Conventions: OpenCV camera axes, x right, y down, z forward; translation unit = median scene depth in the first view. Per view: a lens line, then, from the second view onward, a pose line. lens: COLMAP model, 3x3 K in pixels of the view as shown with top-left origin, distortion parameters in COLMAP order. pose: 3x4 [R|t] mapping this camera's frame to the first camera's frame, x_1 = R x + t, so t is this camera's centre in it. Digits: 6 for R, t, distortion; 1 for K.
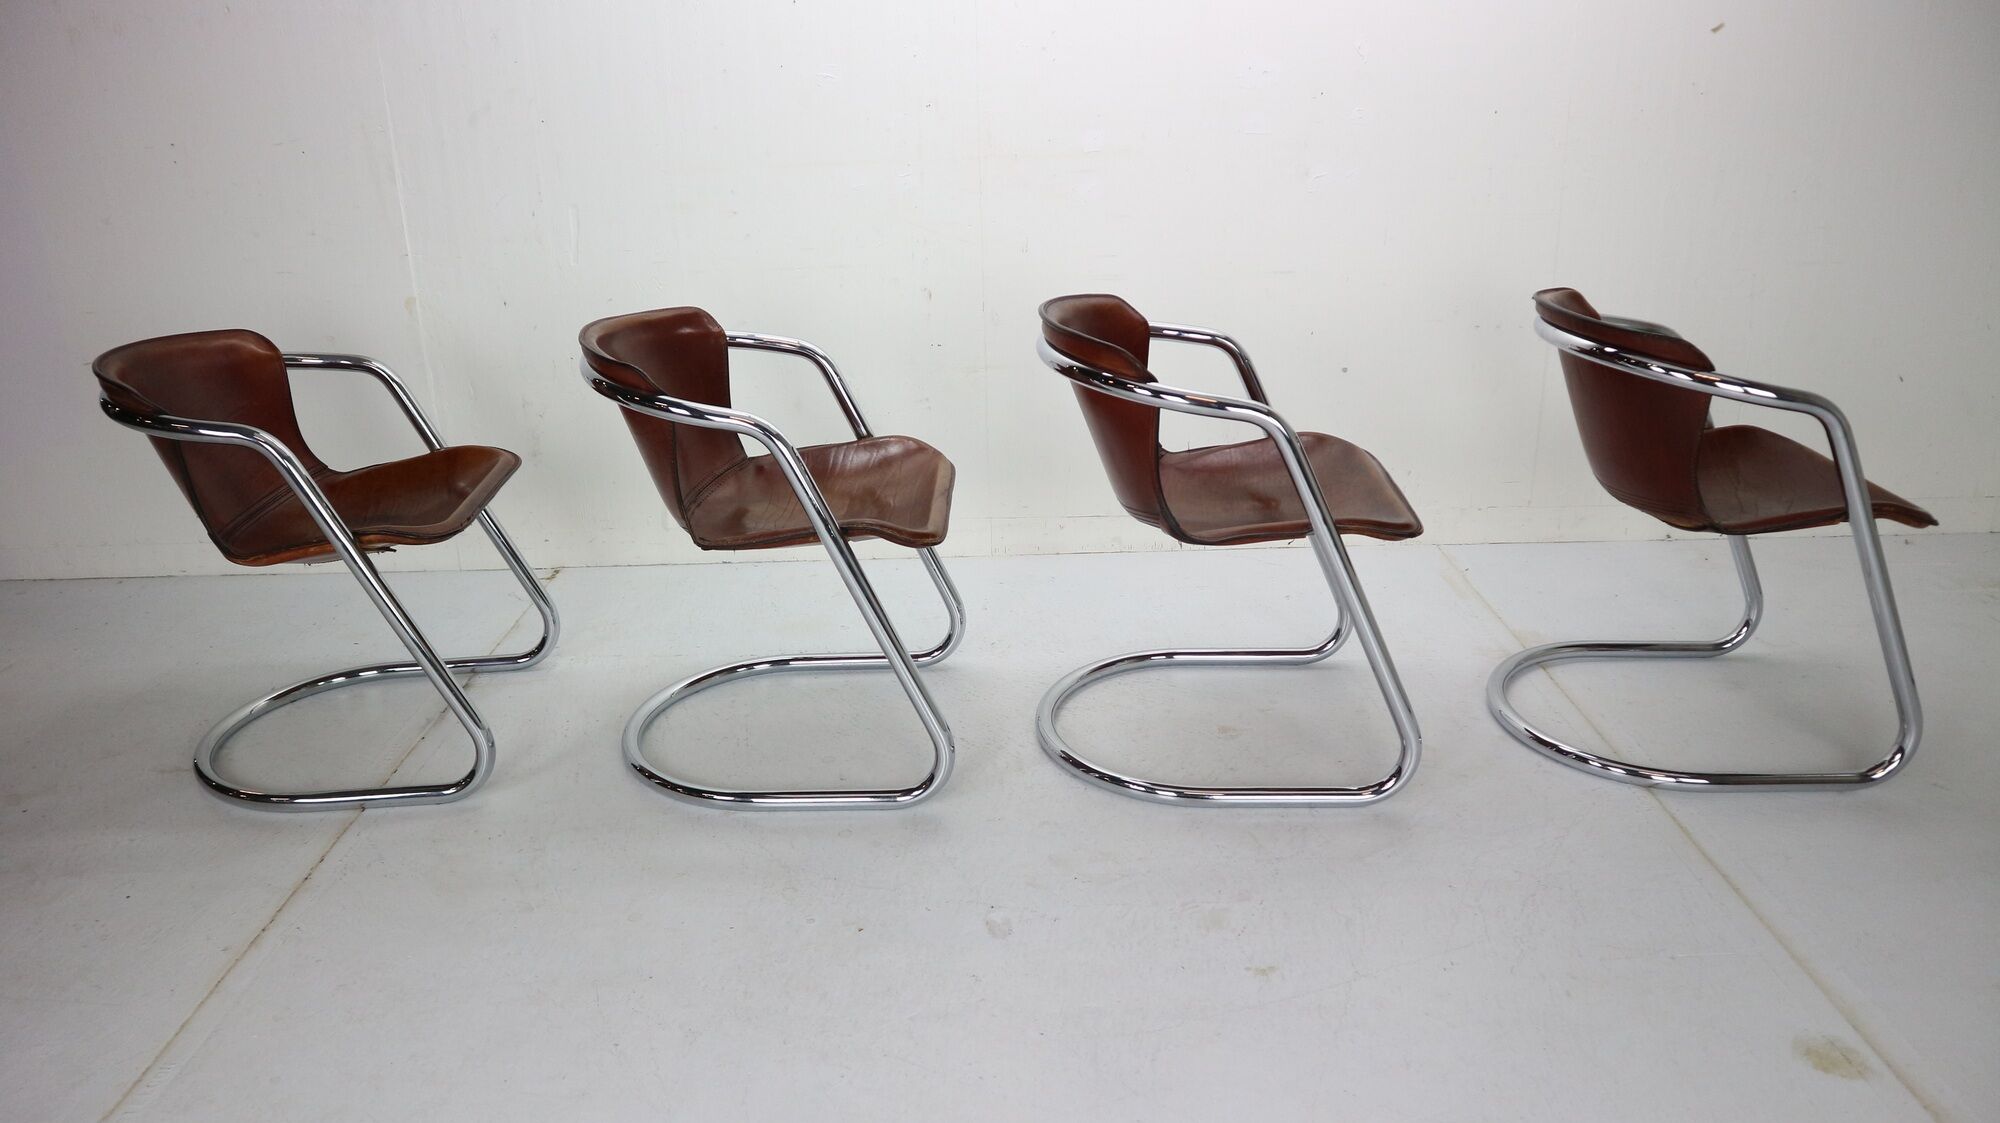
lens RADIAL K [[1381.7, 0, 1000.0], [0, 1381.7, 561.5], [0, 0, 1]] dist [-0.119850, 0.072020]
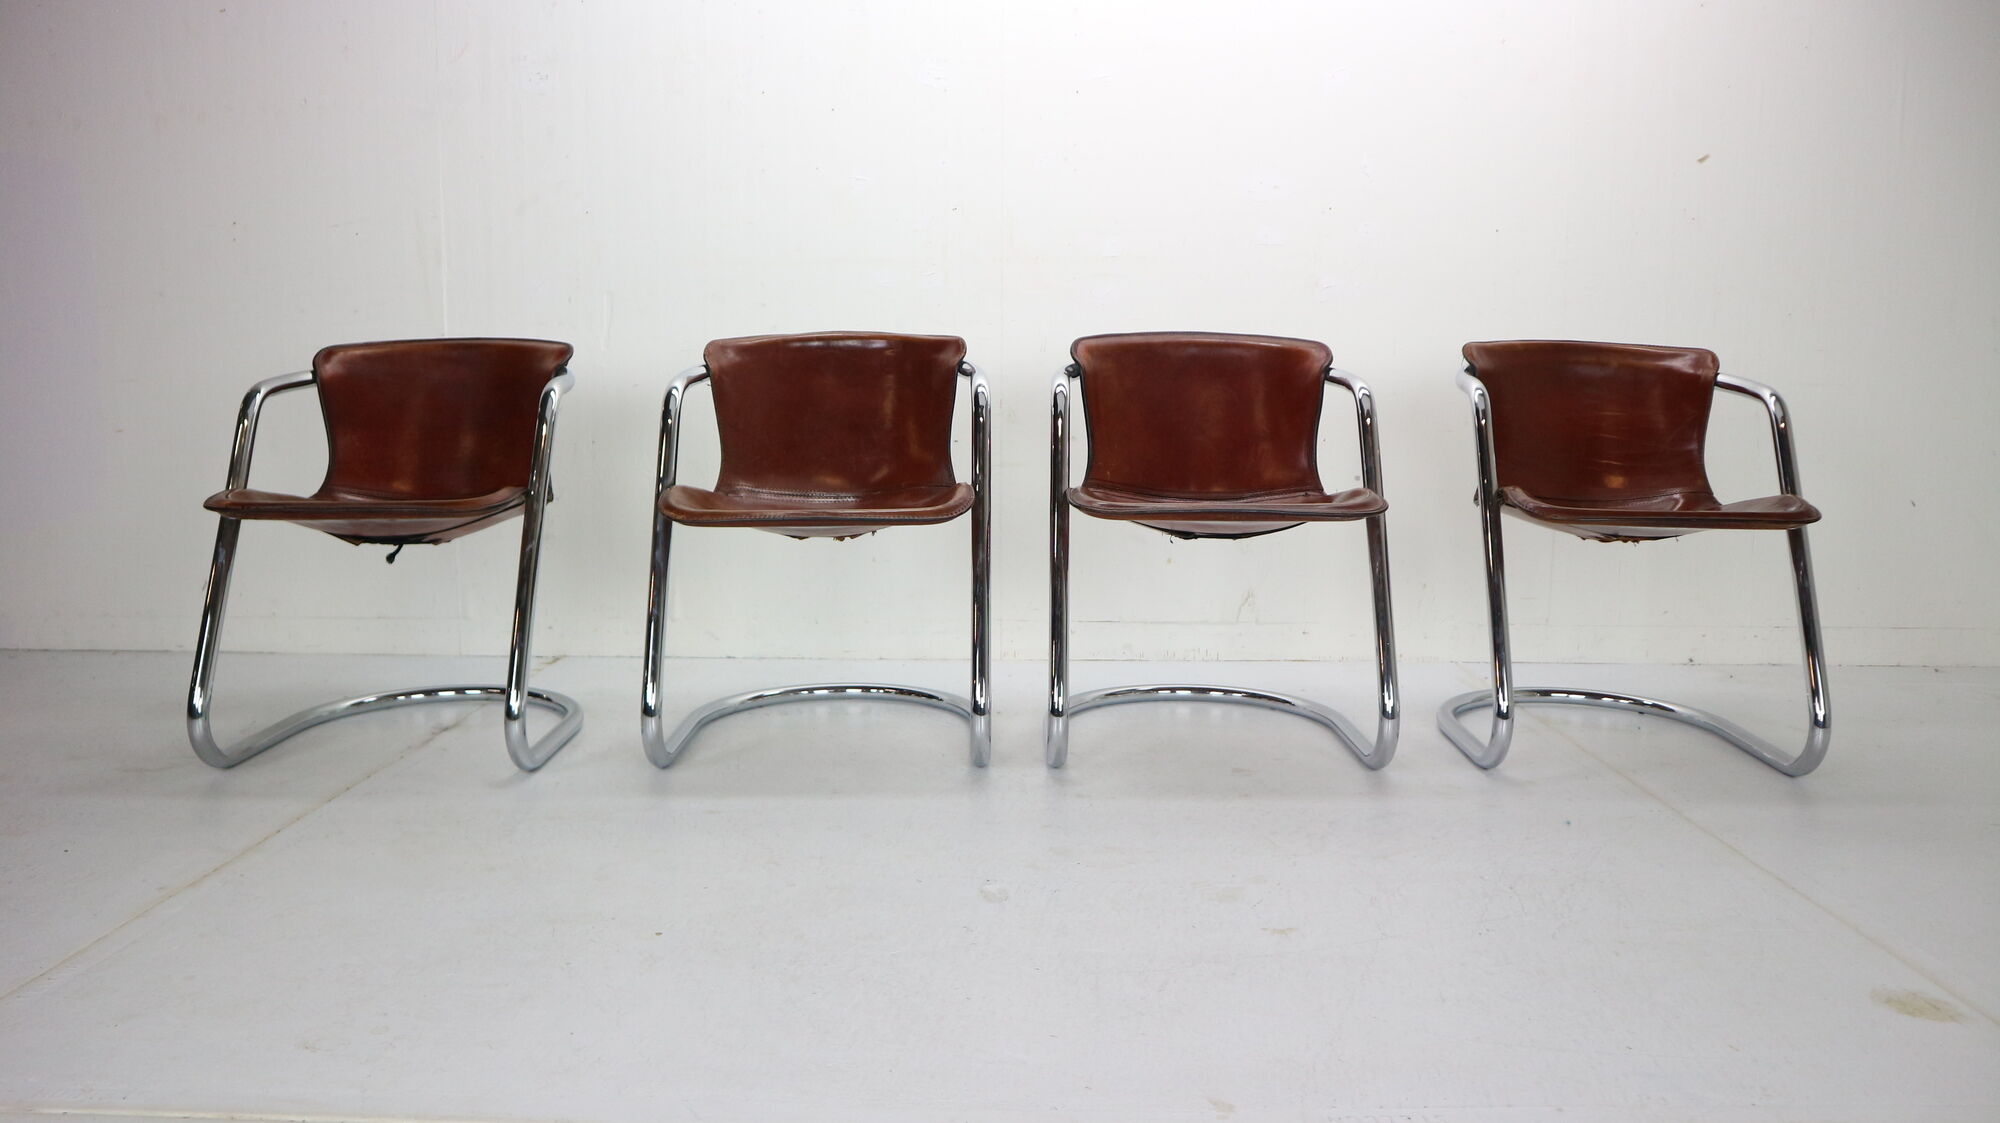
lens RADIAL K [[1383.9, 0, 1000.0], [0, 1383.9, 561.5], [0, 0, 1]] dist [-0.120933, 0.074683]
pose [[0.999399, 0.032091, -0.013097, 0.008100], [-0.034201, 0.974359, -0.222384, 0.252240], [0.005625, 0.222698, 0.974871, 0.046700]]
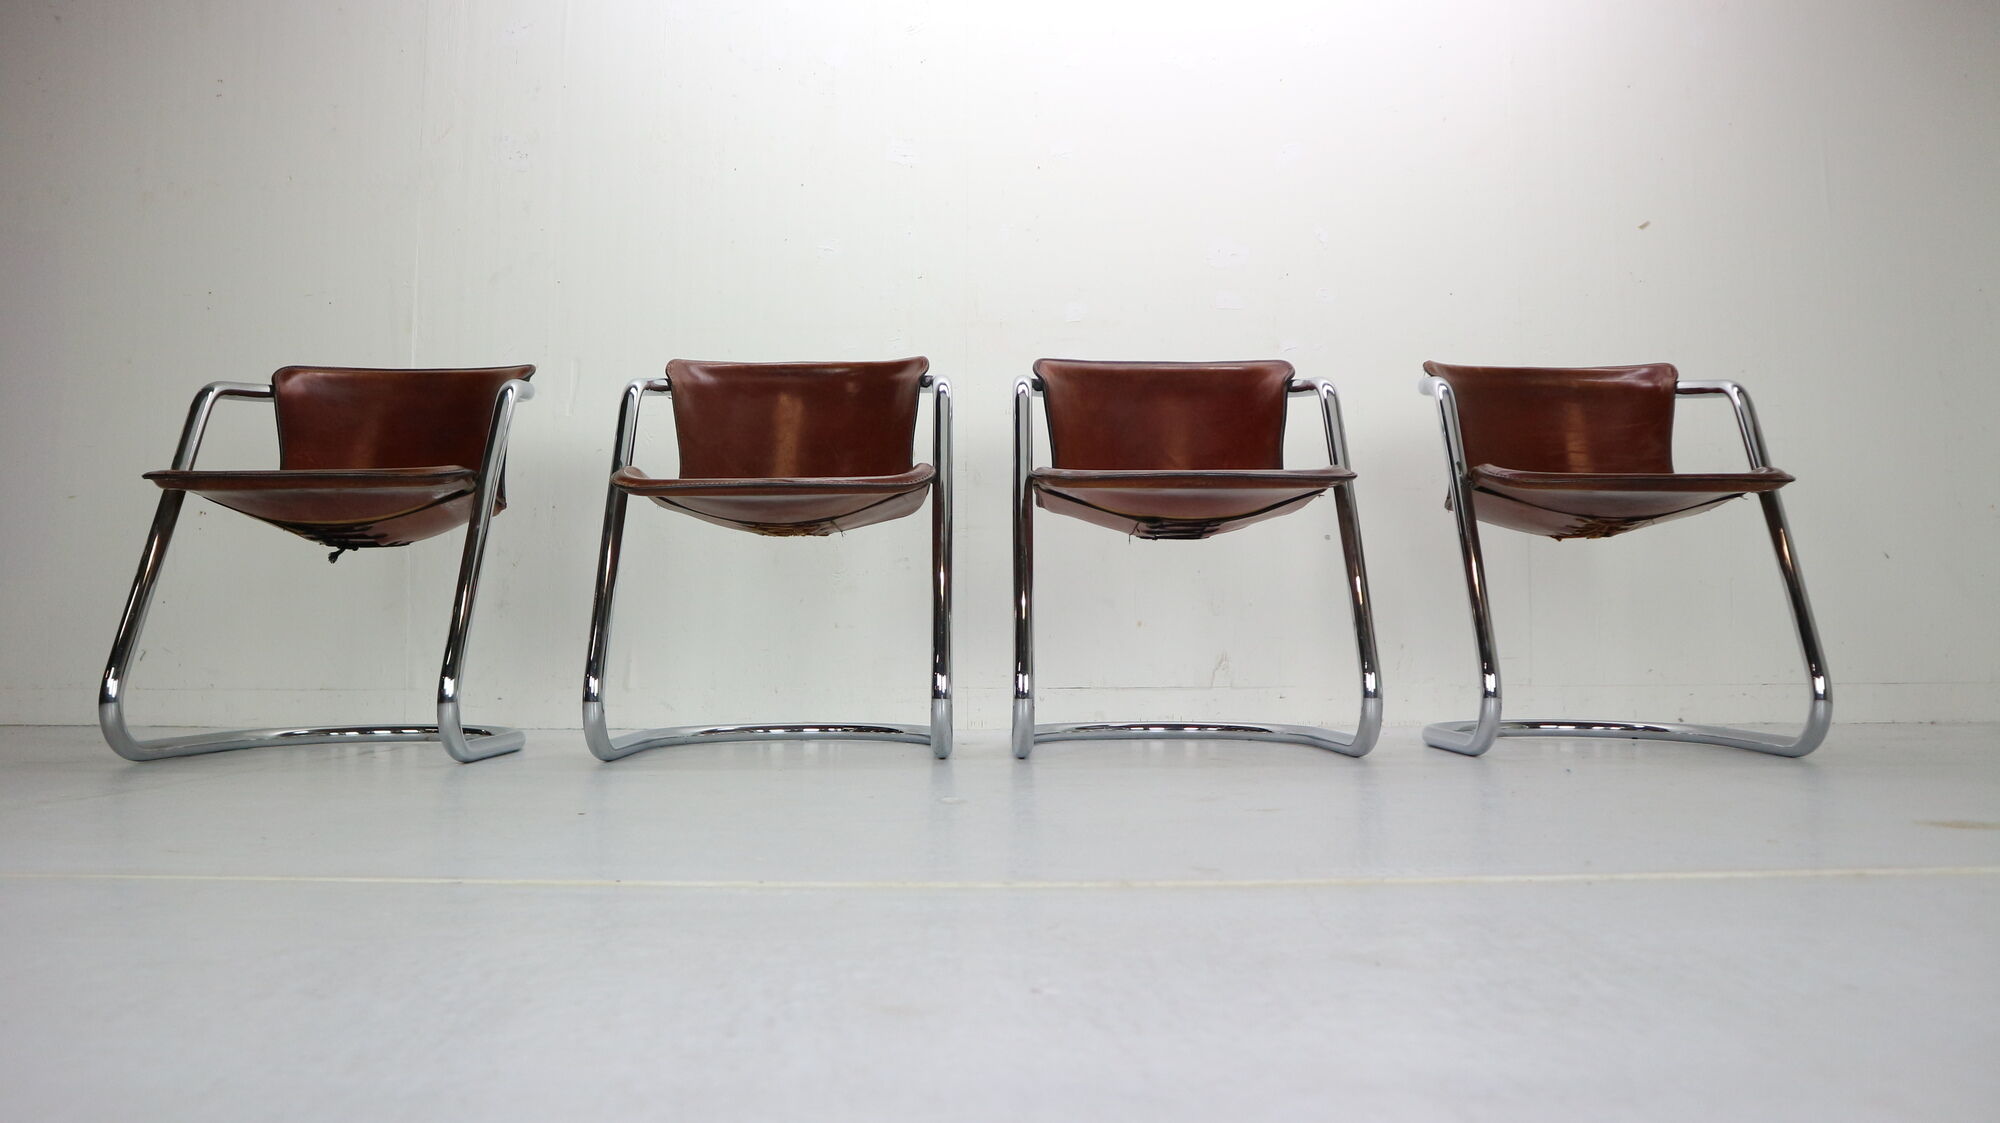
lens RADIAL K [[1381.7, 0, 1000.0], [0, 1381.7, 561.5], [0, 0, 1]] dist [-0.119850, 0.072020]
pose [[0.999725, 0.023438, -0.001129, 0.026392], [-0.021848, 0.912190, -0.409185, 0.477282], [-0.008561, 0.409097, 0.912451, 0.162795]]
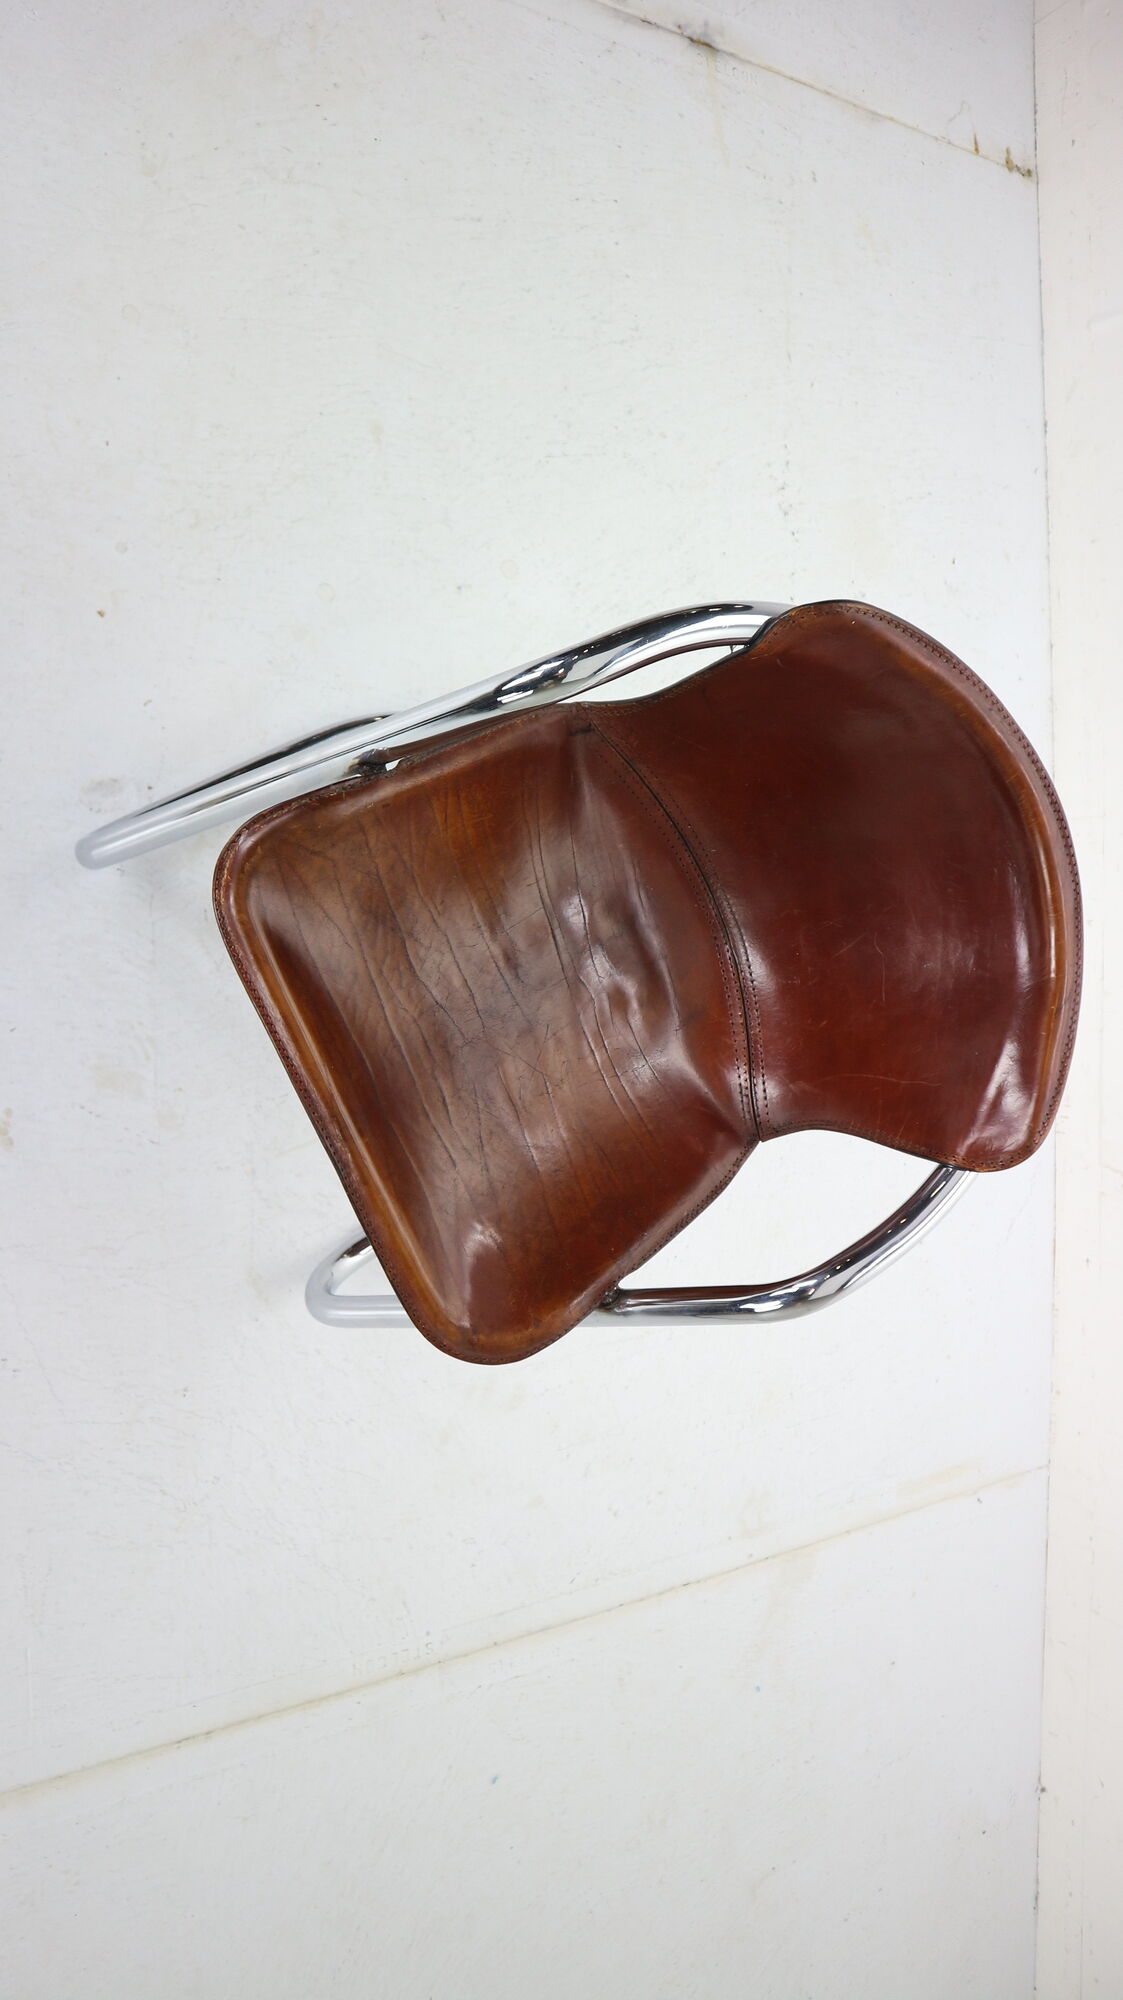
lens RADIAL K [[1383.9, 0, 561.5], [0, 1383.9, 1000.0], [0, 0, 1]] dist [-0.120933, 0.074683]
pose [[0.003946, 0.997449, 0.071269, 0.059398], [-0.782914, -0.041257, 0.620760, -0.404792], [0.622117, -0.058247, 0.780754, 0.557611]]
